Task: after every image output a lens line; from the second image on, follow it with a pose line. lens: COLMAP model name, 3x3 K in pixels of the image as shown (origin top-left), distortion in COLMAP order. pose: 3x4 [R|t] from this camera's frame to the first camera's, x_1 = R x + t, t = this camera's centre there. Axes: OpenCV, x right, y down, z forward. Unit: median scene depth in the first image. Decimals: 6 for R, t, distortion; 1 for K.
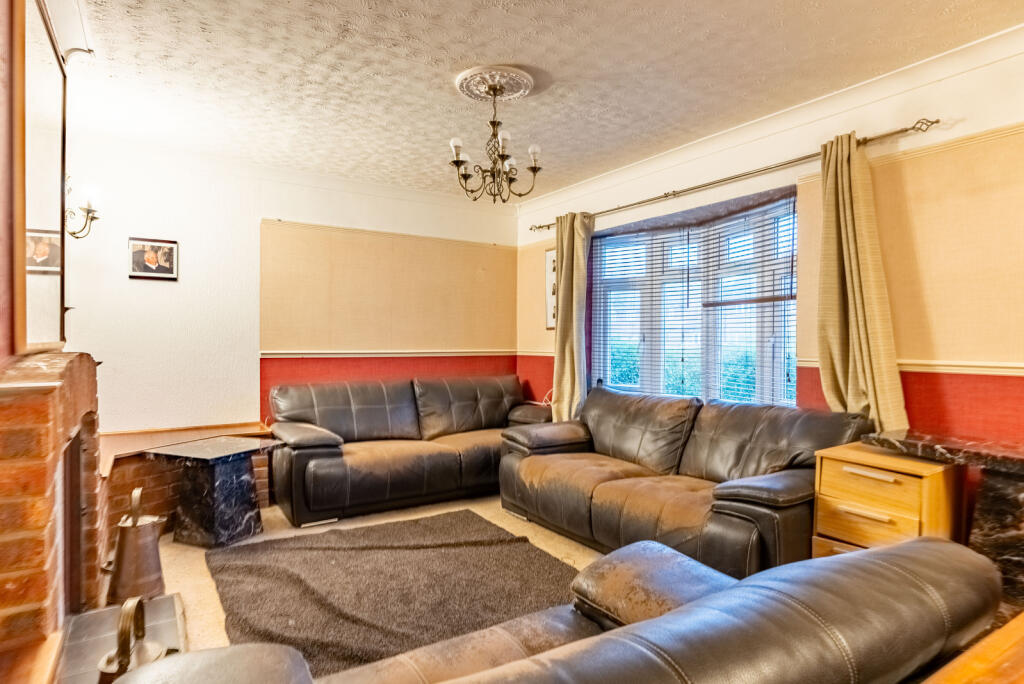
lens RADIAL K [[567.7, 0, 514.4], [0, 567.7, 342.7], [0, 0, 1]] dist [0.000803, 0.000047]
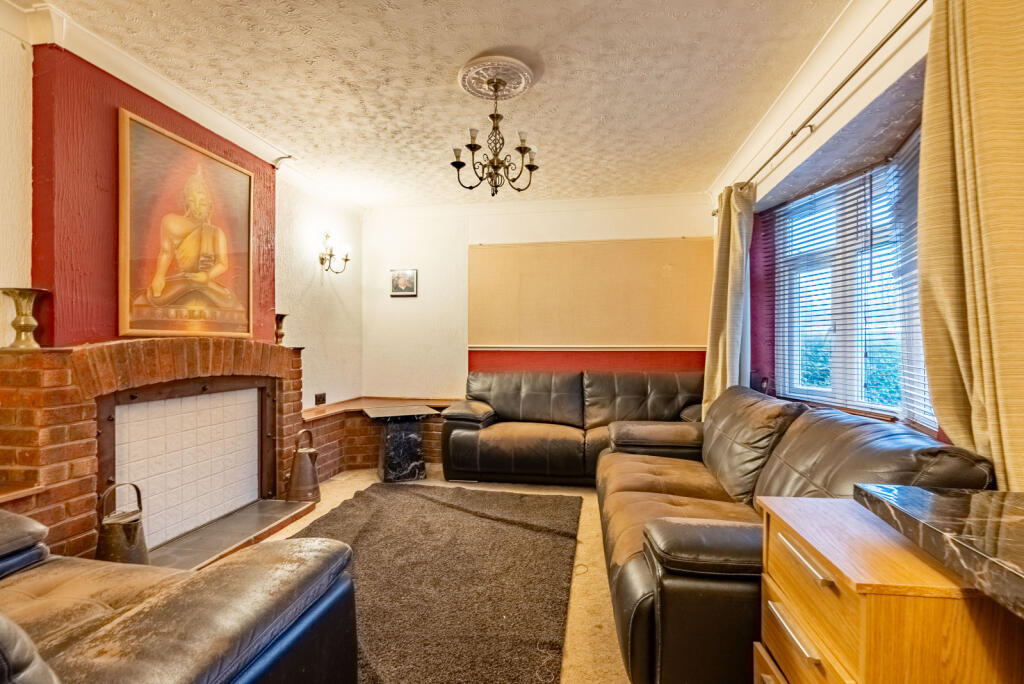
lens RADIAL K [[468.7, 0, 510.1], [0, 468.7, 342.7], [0, 0, 1]] dist [-0.010877, 0.001797]
pose [[0.736724, -0.008723, -0.676137, 0.446279], [0.001153, 0.999932, -0.011644, 0.026664], [0.676192, 0.007799, 0.736684, 0.319201]]
